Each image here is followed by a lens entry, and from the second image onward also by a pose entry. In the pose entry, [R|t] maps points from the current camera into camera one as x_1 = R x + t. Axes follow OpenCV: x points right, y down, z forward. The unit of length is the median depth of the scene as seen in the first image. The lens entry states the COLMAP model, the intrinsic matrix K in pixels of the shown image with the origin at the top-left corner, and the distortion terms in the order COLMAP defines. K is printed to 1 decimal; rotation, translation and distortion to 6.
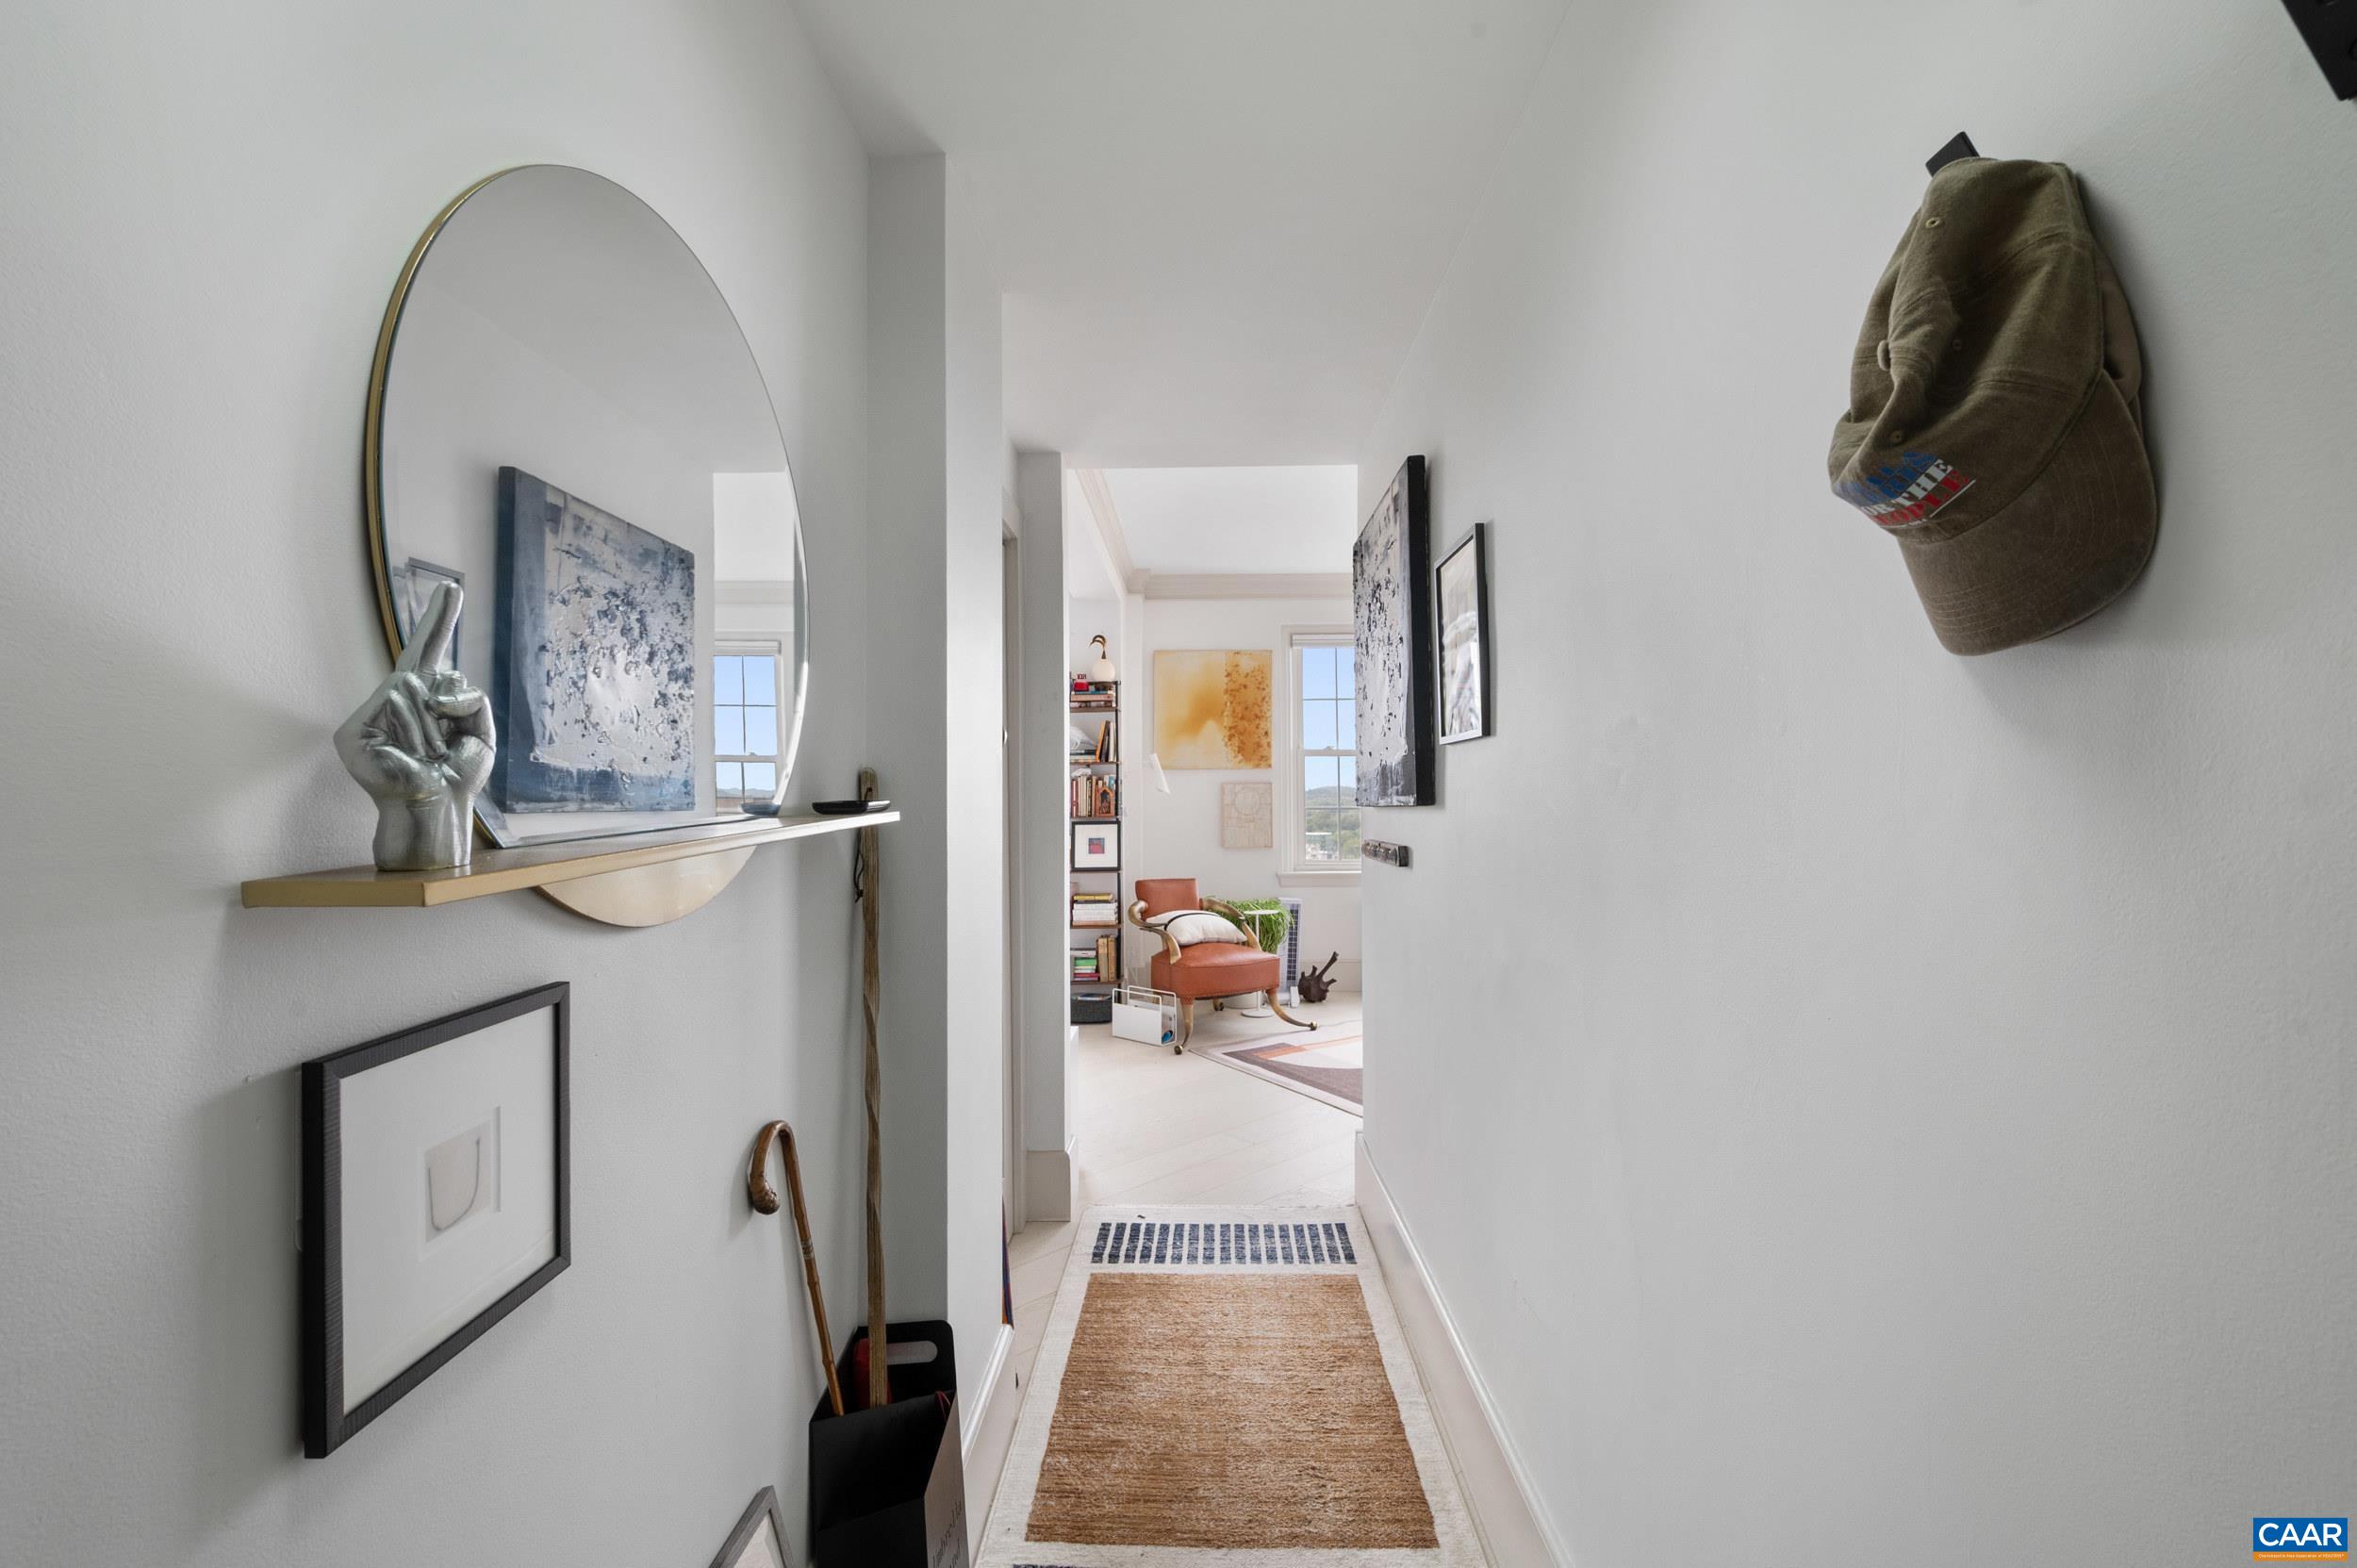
lens RADIAL K [[1001.7, 0, 1187.1], [0, 1001.7, 780.1], [0, 0, 1]] dist [0.002225, 0.001040]
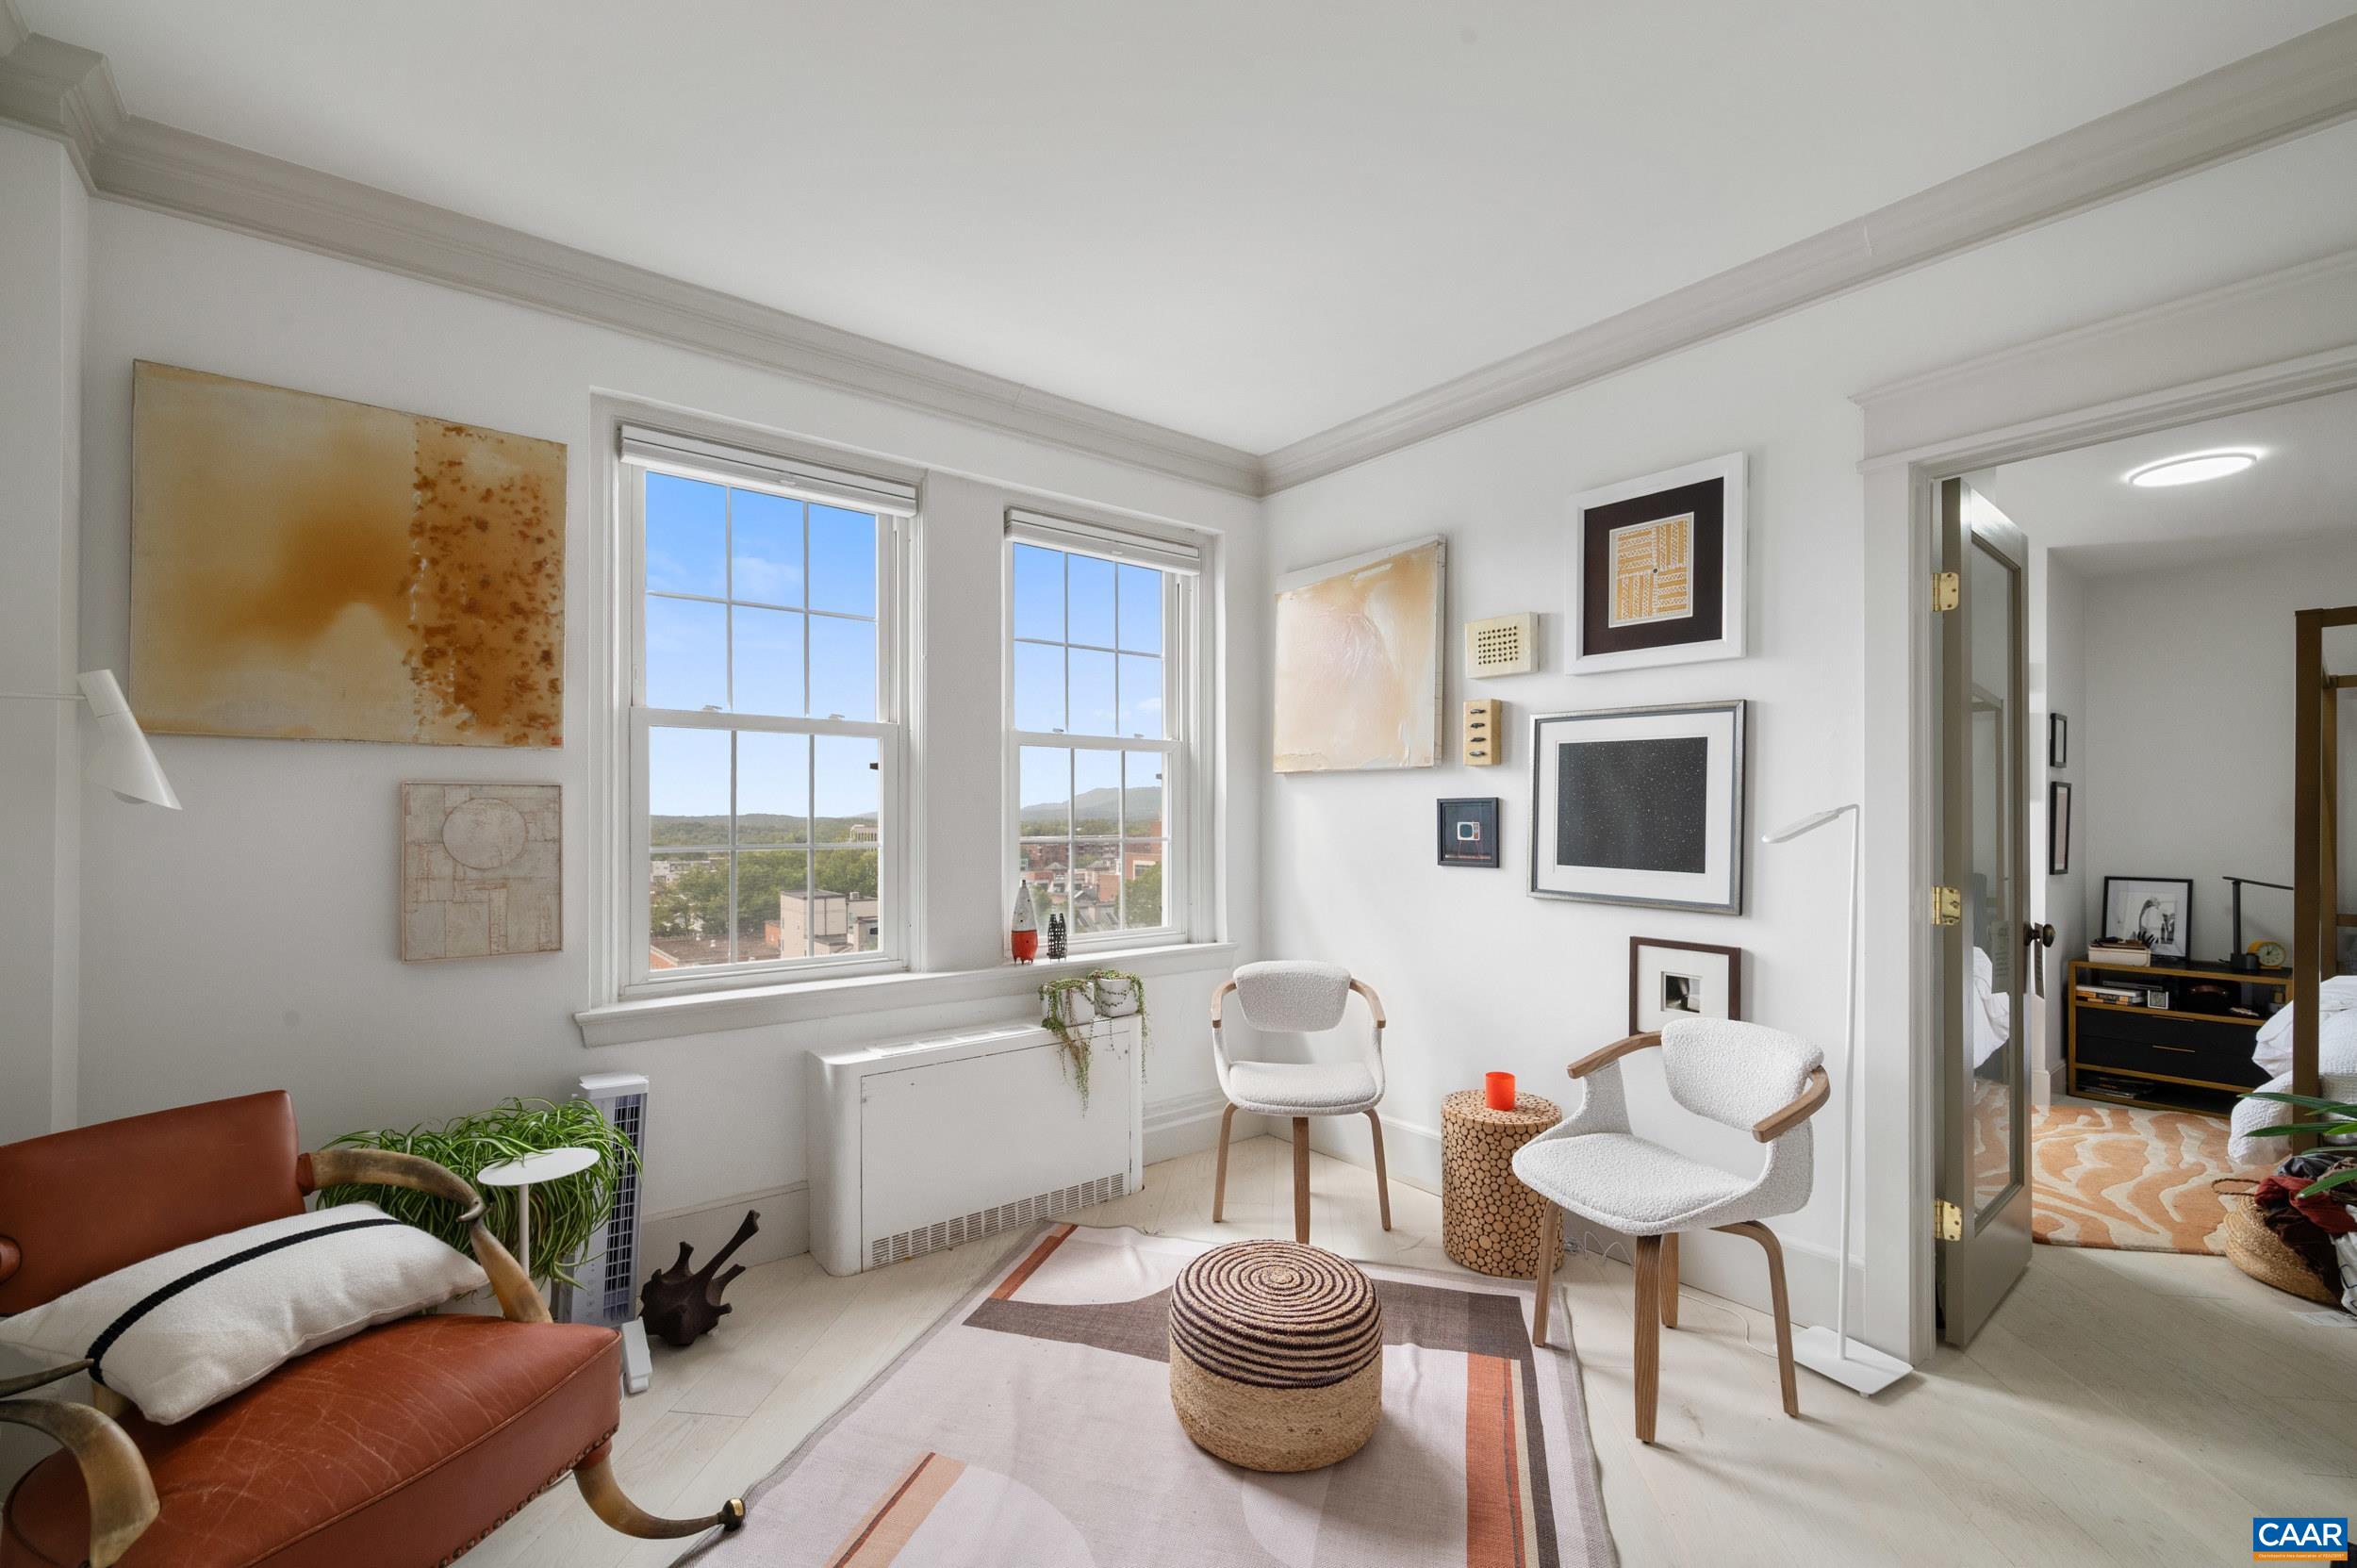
lens RADIAL K [[1001.7, 0, 1179.5], [0, 1001.7, 810.9], [0, 0, 1]] dist [0.002225, 0.001040]
pose [[0.773269, 0.009978, 0.634000, 0.023374], [-0.014015, 0.999901, 0.001357, 0.008773], [-0.633923, -0.009935, 0.773332, 0.546684]]
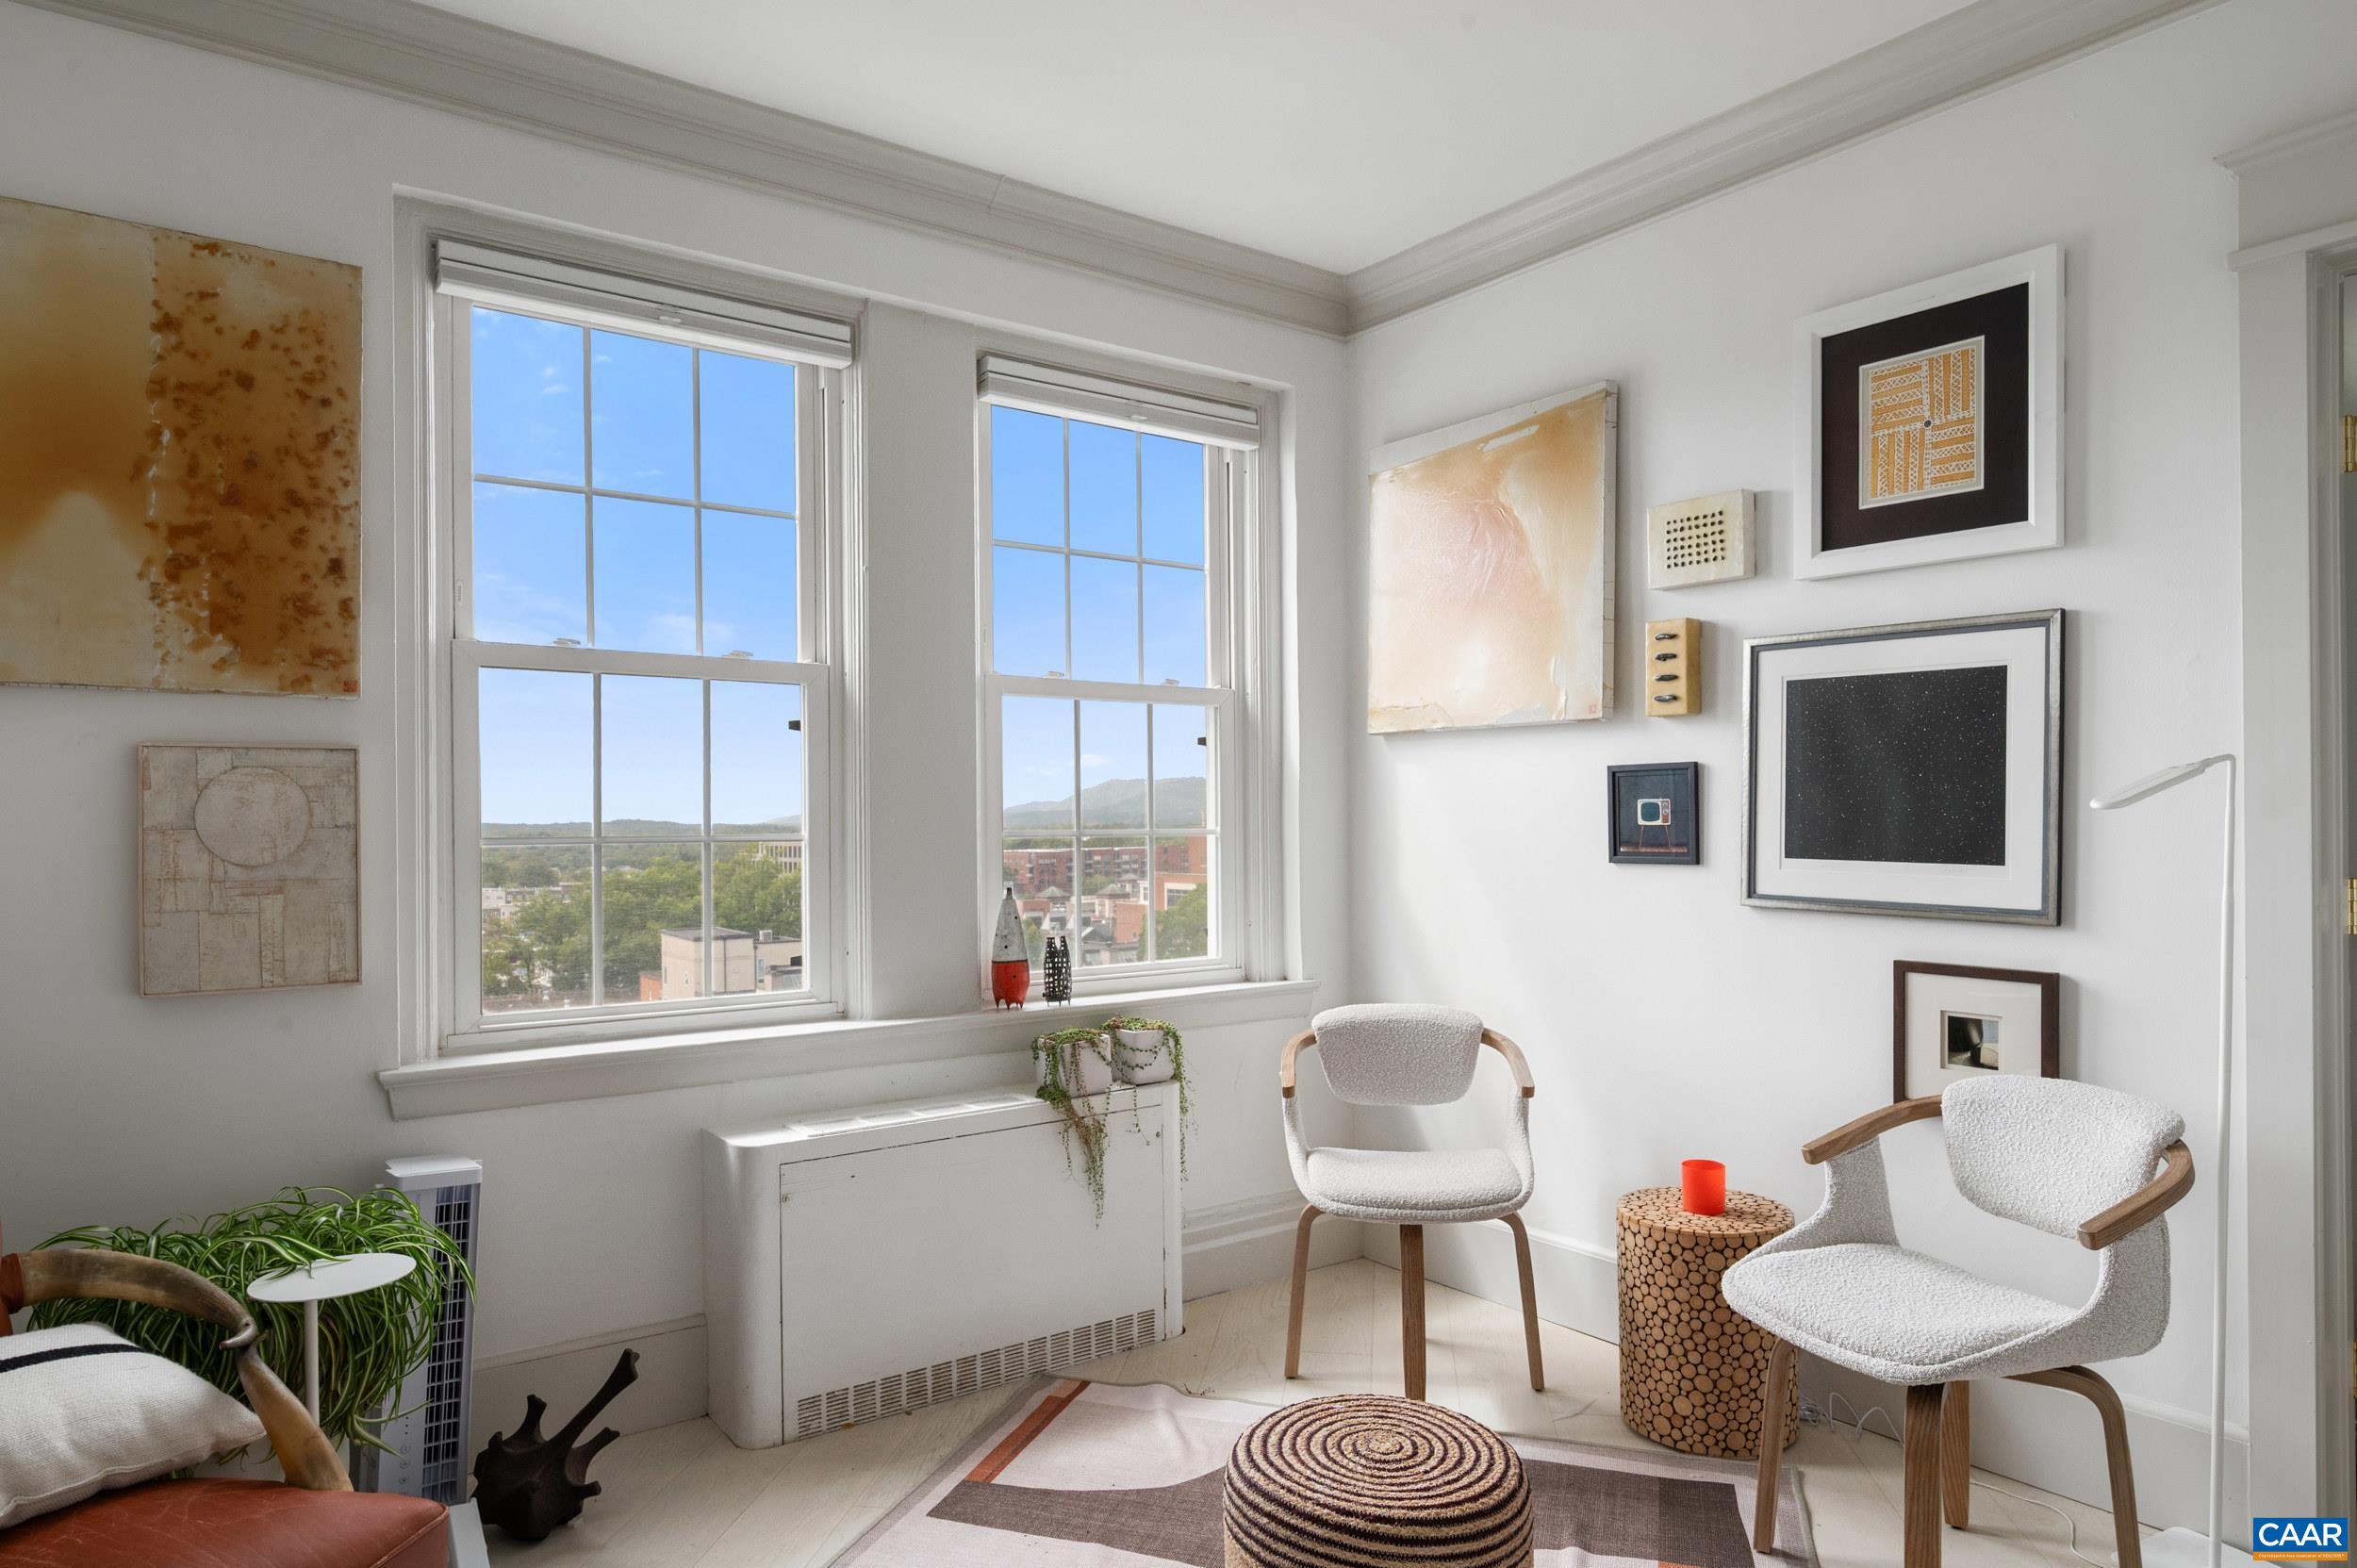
lens RADIAL K [[1449.8, 0, 1183.7], [0, 1449.8, 812.7], [0, 0, 1]] dist [-0.001135, 0.003901]
pose [[0.793553, 0.004163, 0.608486, 0.022344], [-0.006599, 0.999977, 0.001765, 0.018048], [-0.608465, -0.005416, 0.793562, 0.546002]]
